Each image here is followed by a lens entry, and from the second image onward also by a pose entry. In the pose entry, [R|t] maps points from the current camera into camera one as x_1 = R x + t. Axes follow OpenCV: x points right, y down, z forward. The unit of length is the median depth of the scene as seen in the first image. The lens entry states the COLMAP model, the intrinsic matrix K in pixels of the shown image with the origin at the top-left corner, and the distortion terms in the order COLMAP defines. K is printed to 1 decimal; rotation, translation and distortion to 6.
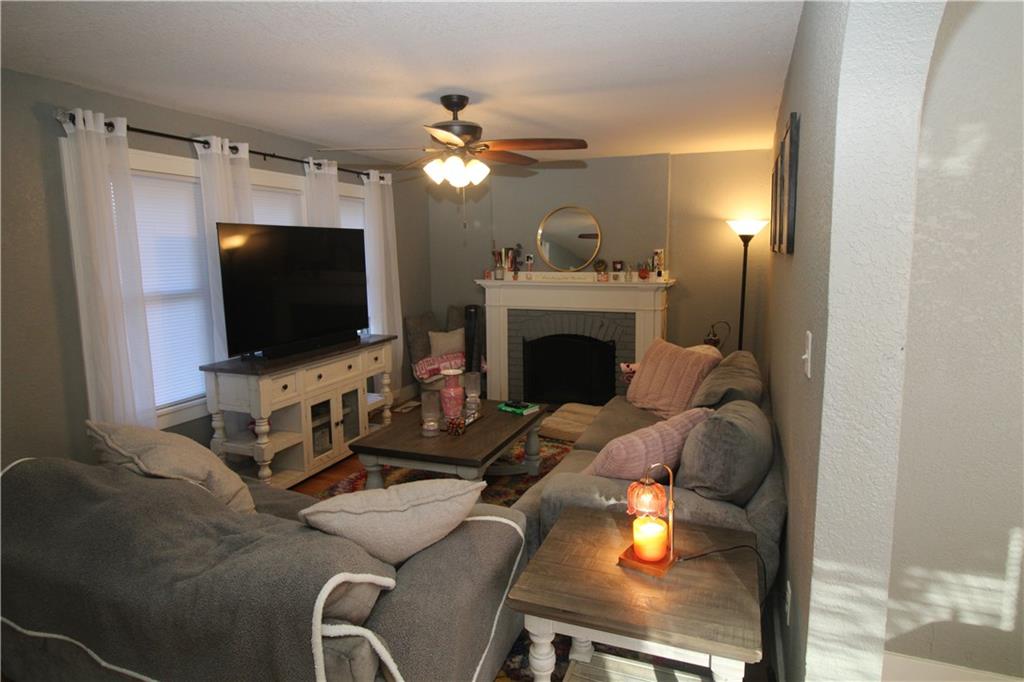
lens RADIAL K [[590.1, 0, 509.2], [0, 590.1, 340.1], [0, 0, 1]] dist [-0.003688, -0.007615]
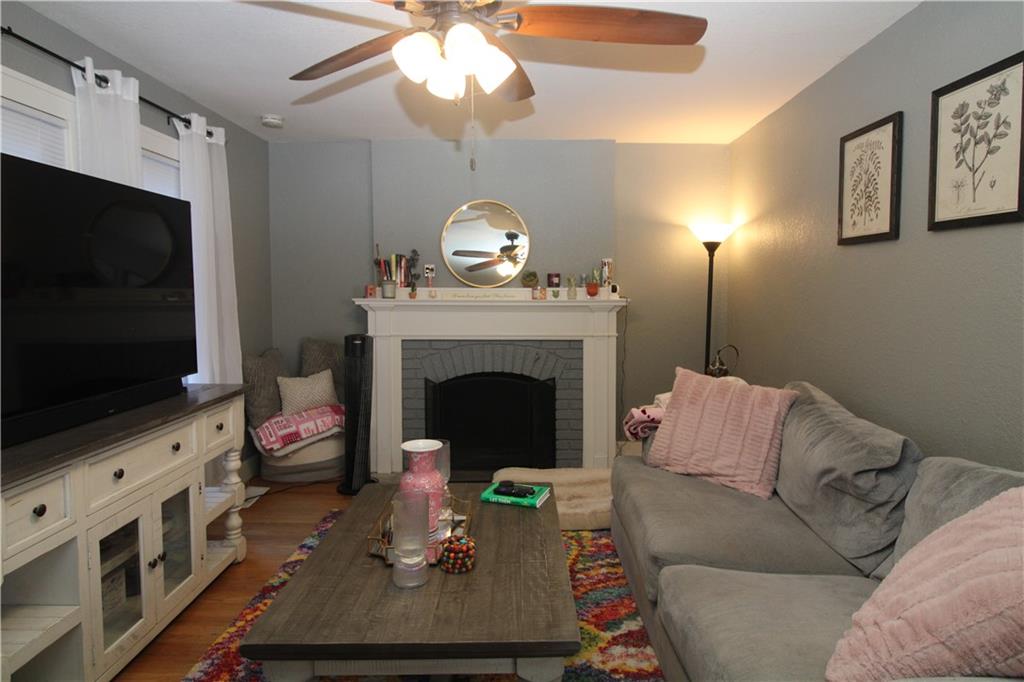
lens RADIAL K [[590.1, 0, 519.1], [0, 590.1, 333.6], [0, 0, 1]] dist [-0.003688, -0.007615]
pose [[0.926691, -0.014868, 0.375531, -0.152125], [0.045210, 0.996371, -0.072115, -0.003309], [-0.373096, 0.083806, 0.924000, 0.326211]]
